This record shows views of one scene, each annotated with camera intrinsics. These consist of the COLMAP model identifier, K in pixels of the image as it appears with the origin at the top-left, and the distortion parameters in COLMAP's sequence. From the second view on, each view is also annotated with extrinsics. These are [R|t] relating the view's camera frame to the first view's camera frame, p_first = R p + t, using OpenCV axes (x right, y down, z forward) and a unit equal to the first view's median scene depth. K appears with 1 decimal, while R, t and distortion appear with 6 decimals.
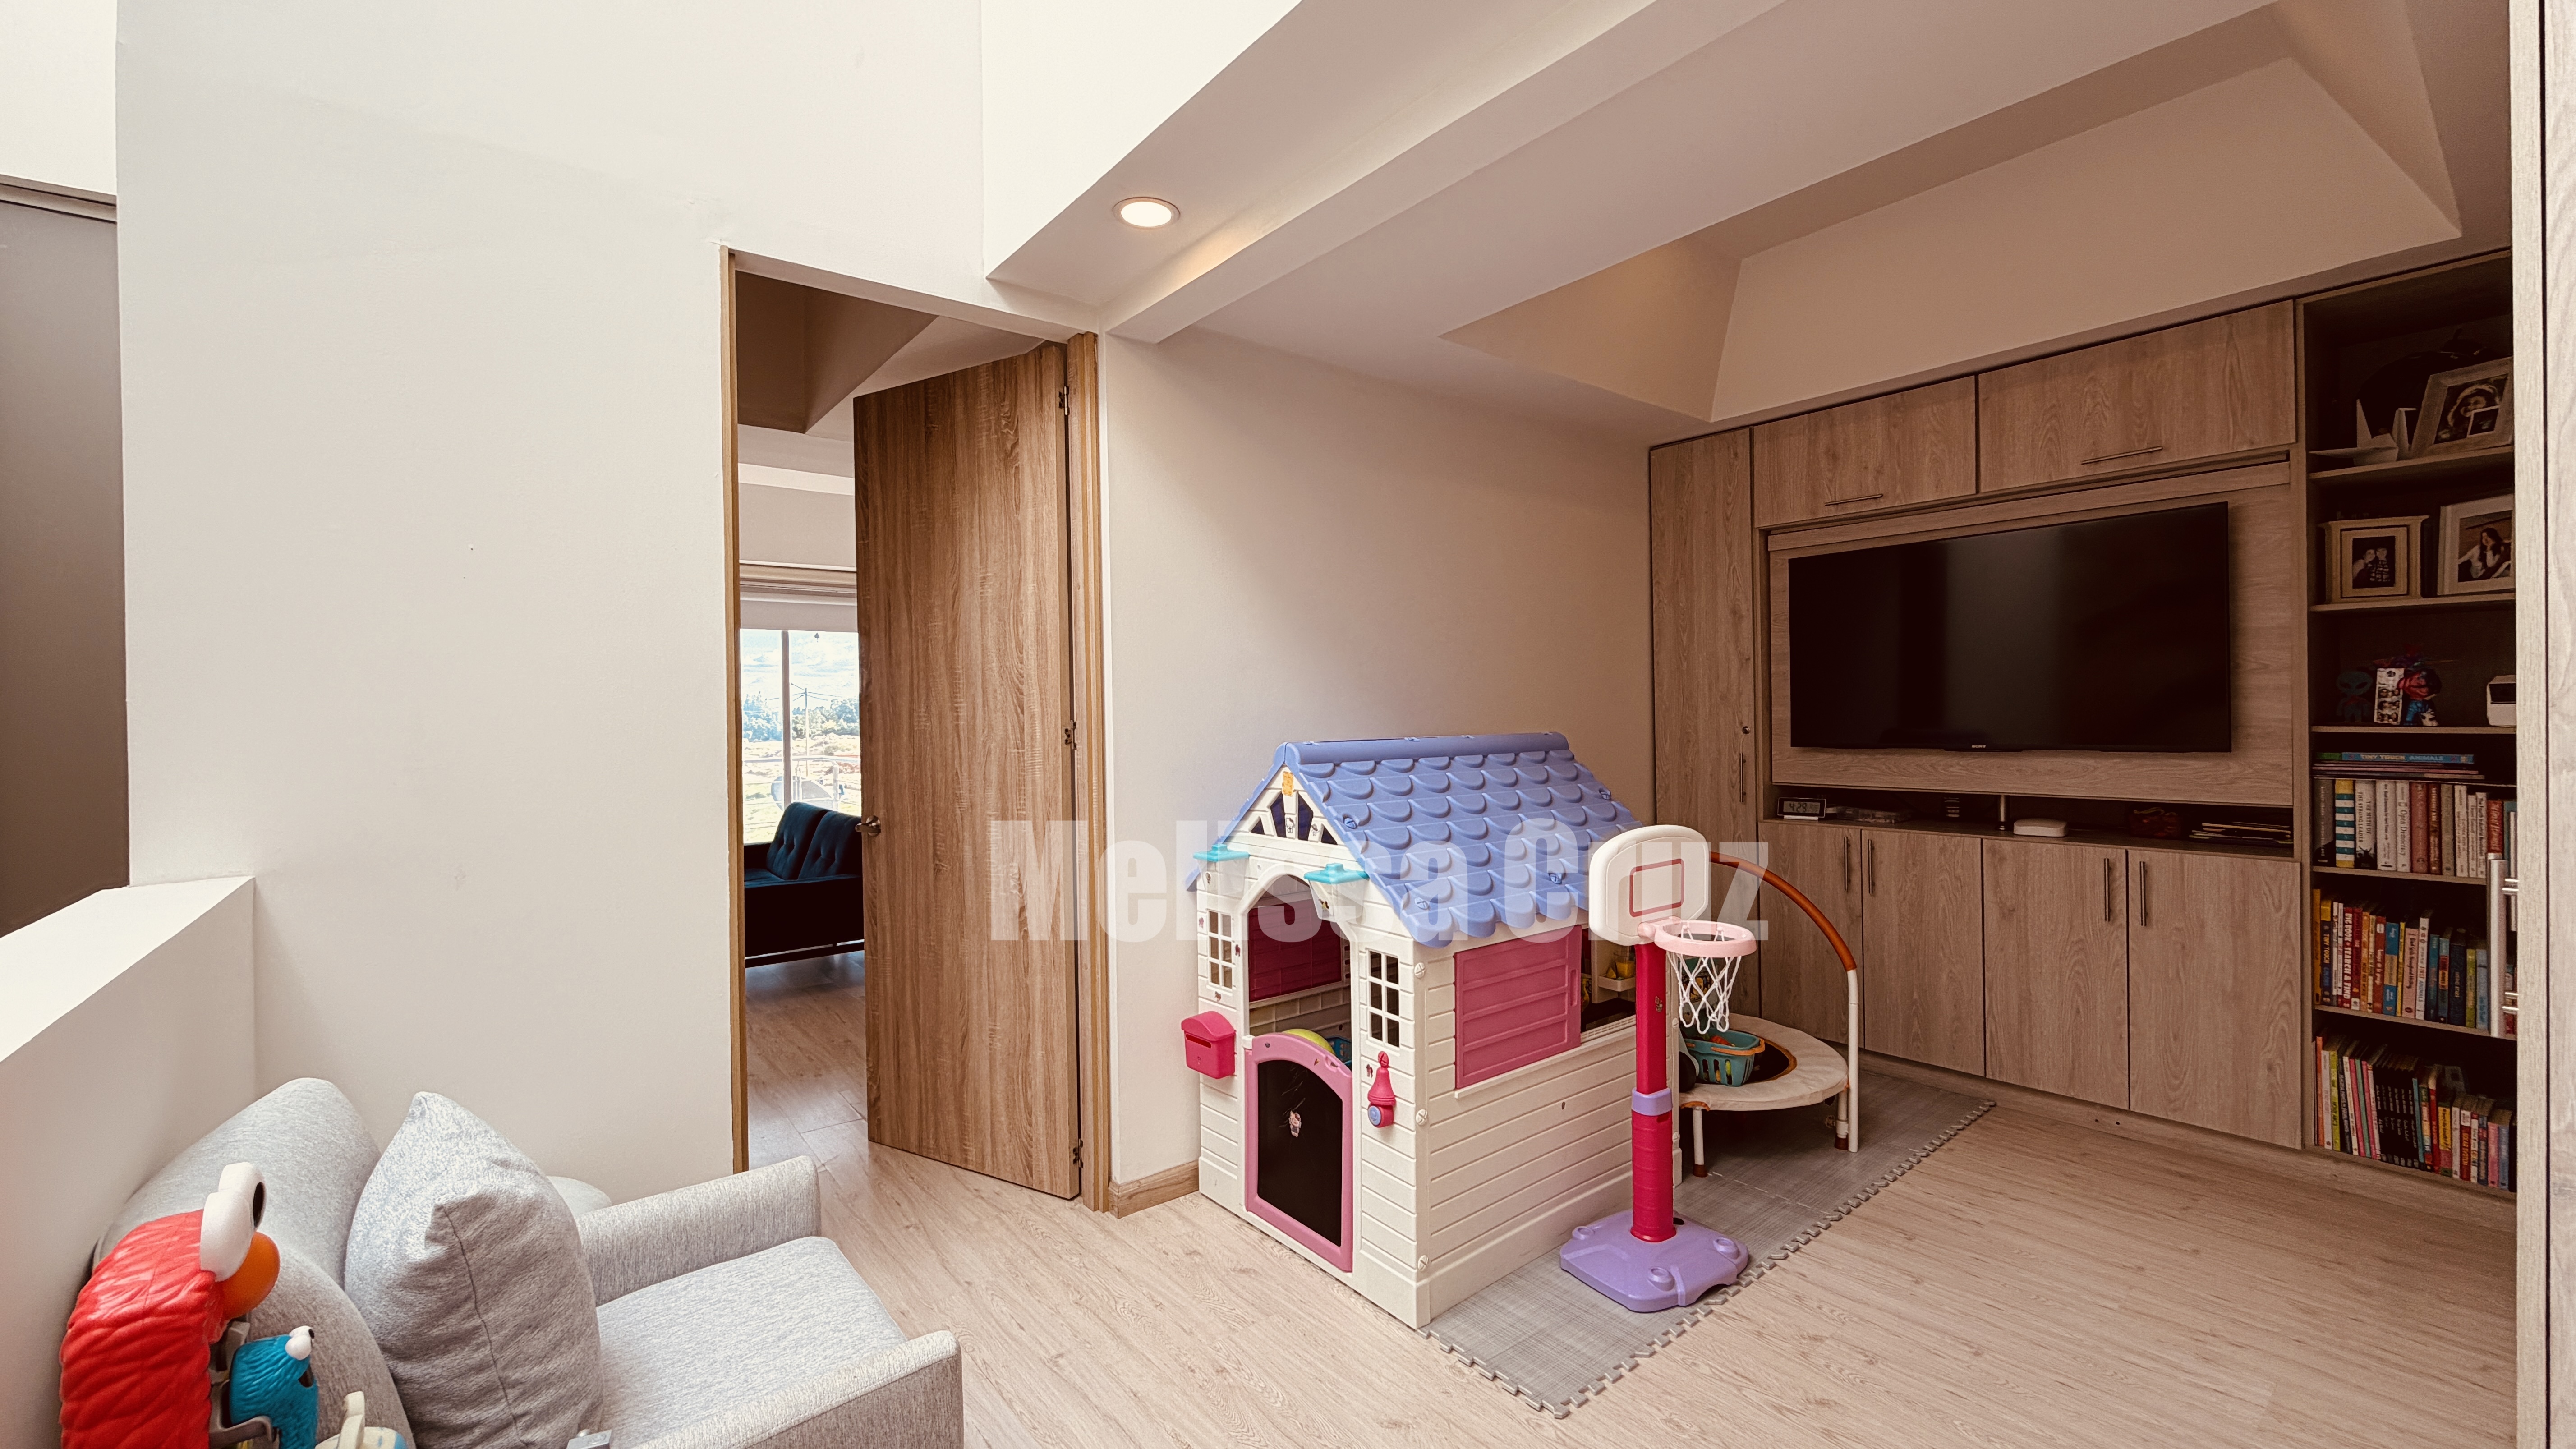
lens RADIAL K [[1025.9, 0, 1273.8], [0, 1025.9, 722.5], [0, 0, 1]] dist [0.001595, -0.000669]
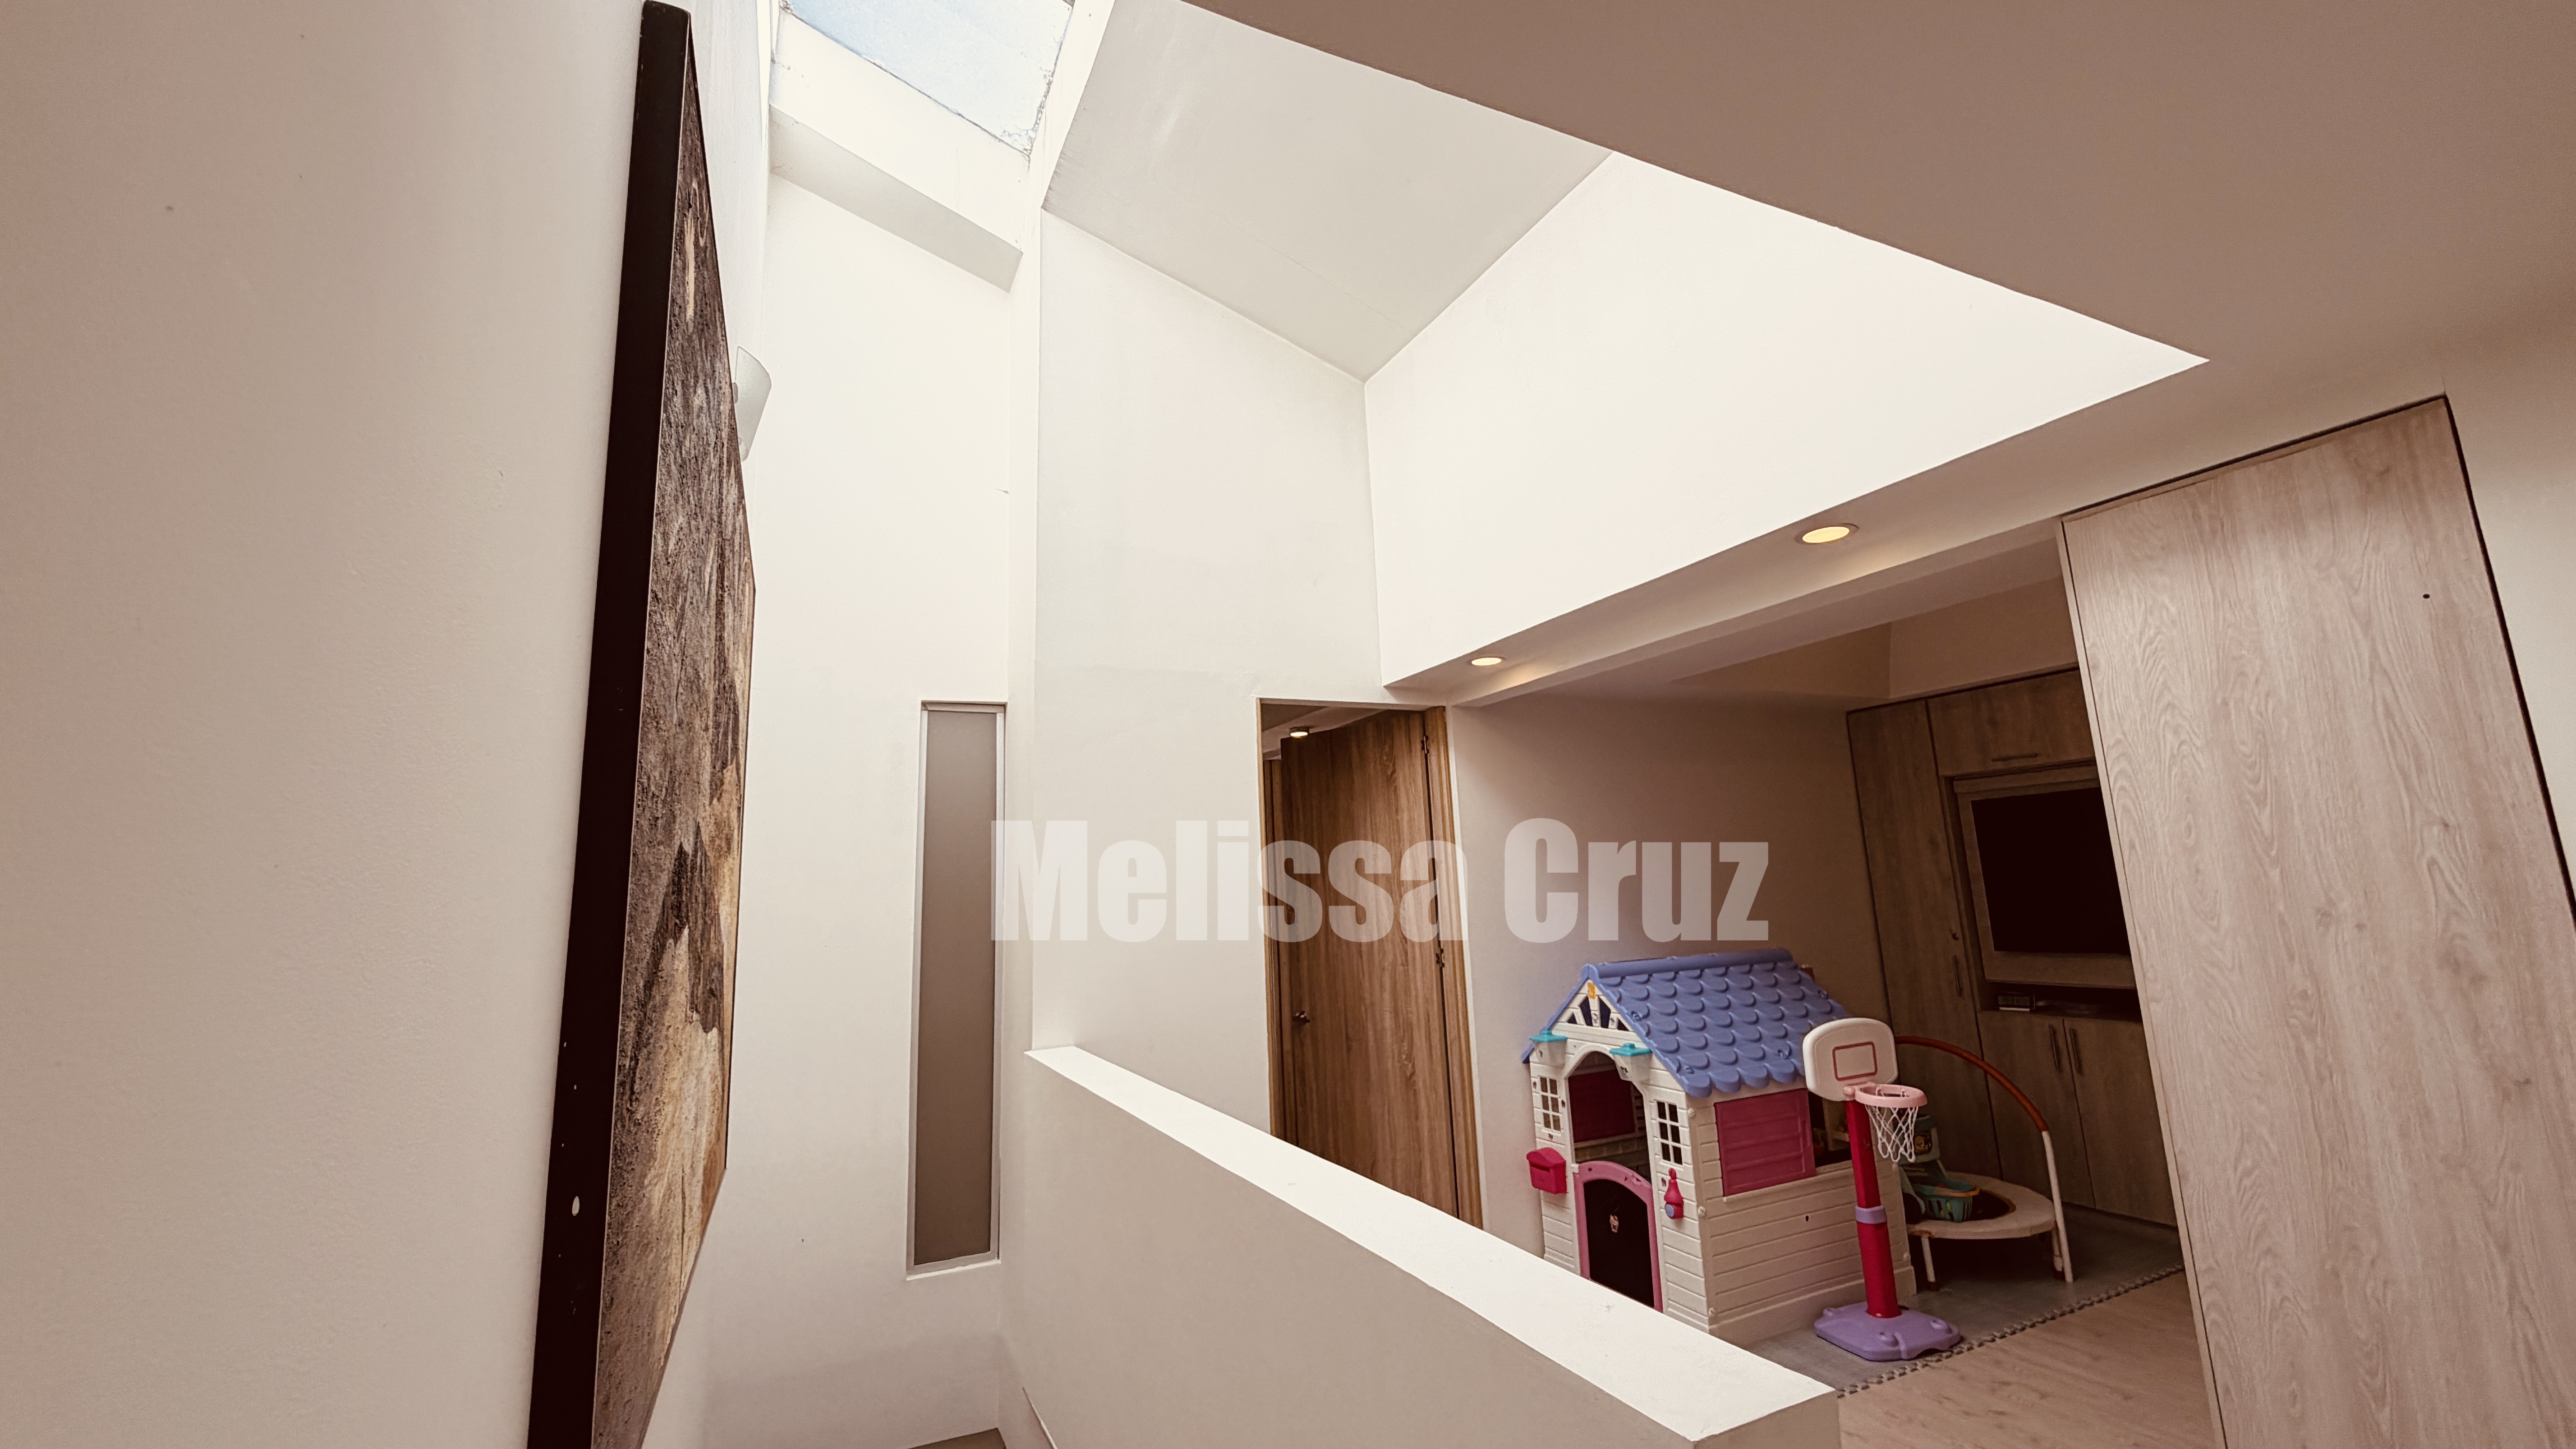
lens RADIAL K [[1025.9, 0, 1273.8], [0, 1025.9, 722.5], [0, 0, 1]] dist [0.001595, -0.000669]
pose [[0.973405, -0.063680, -0.220065, -0.079947], [0.024726, 0.984183, -0.175421, -0.073366], [0.227755, 0.165314, 0.959583, -0.623317]]
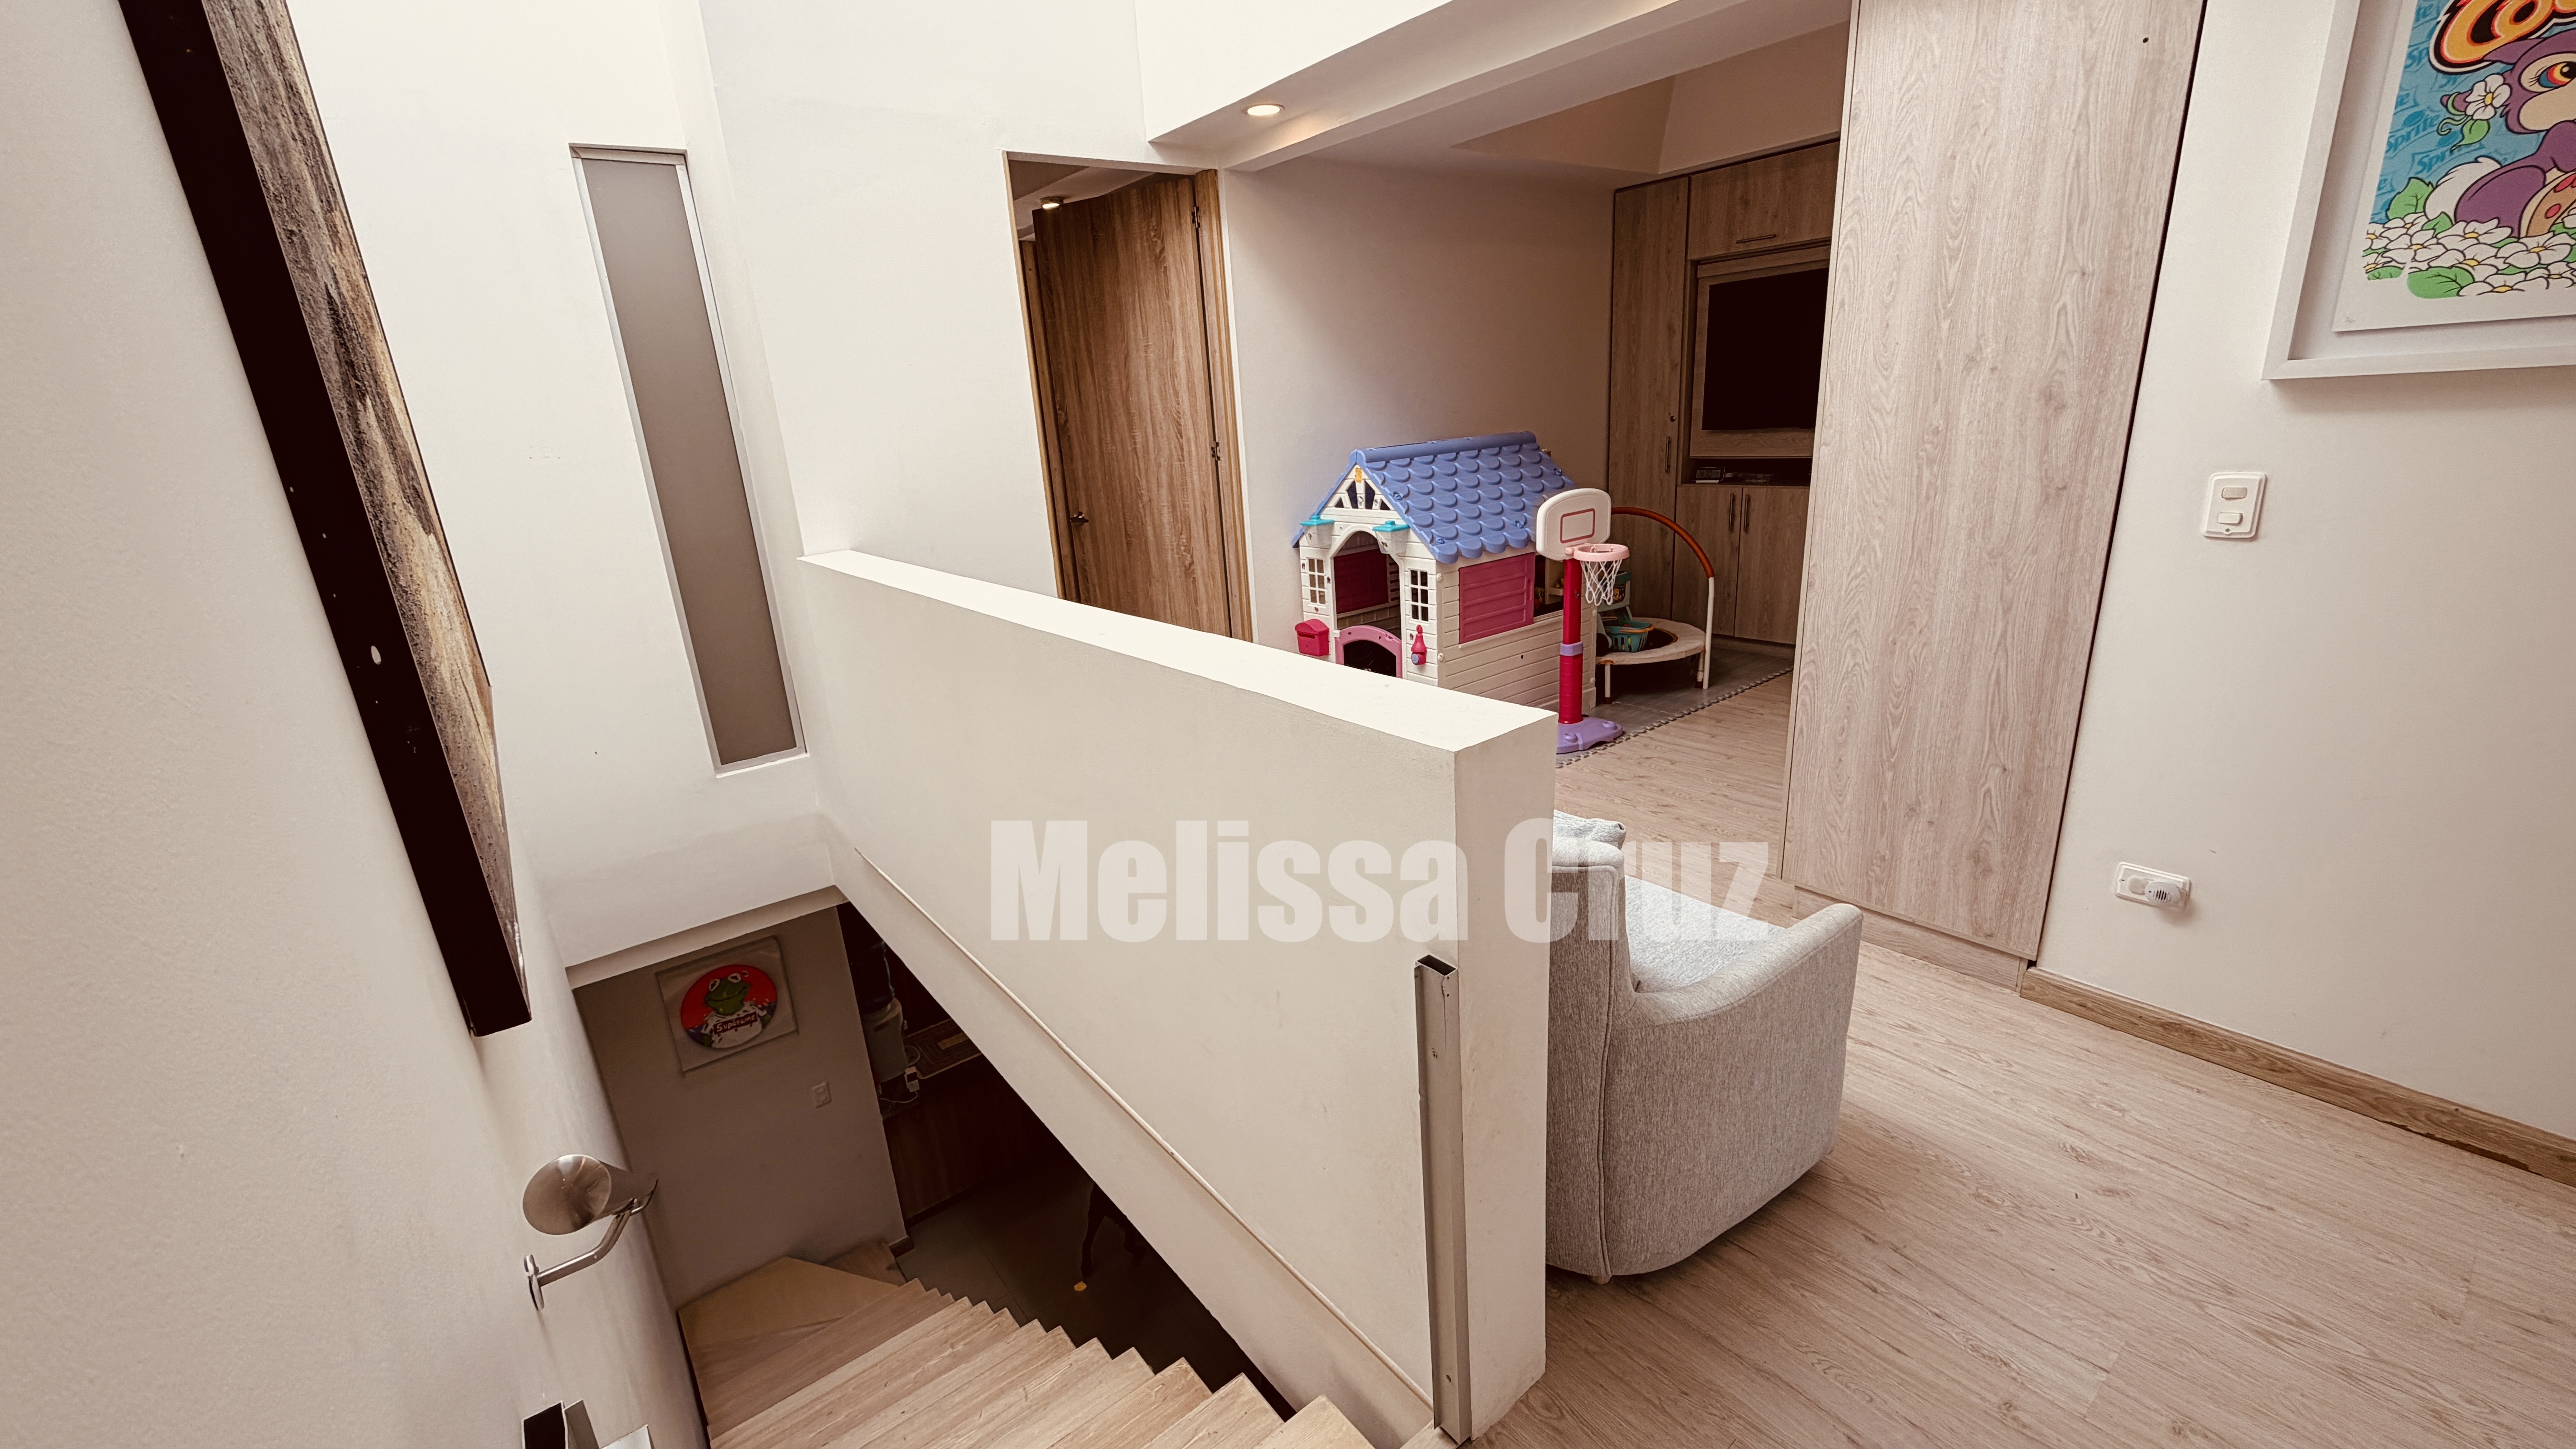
lens RADIAL K [[1025.9, 0, 1273.8], [0, 1025.9, 722.5], [0, 0, 1]] dist [0.001595, -0.000669]
pose [[0.998649, -0.048787, -0.017883, -0.102866], [0.051868, 0.956610, 0.286718, -0.036875], [0.003119, -0.287259, 0.957848, -0.640806]]
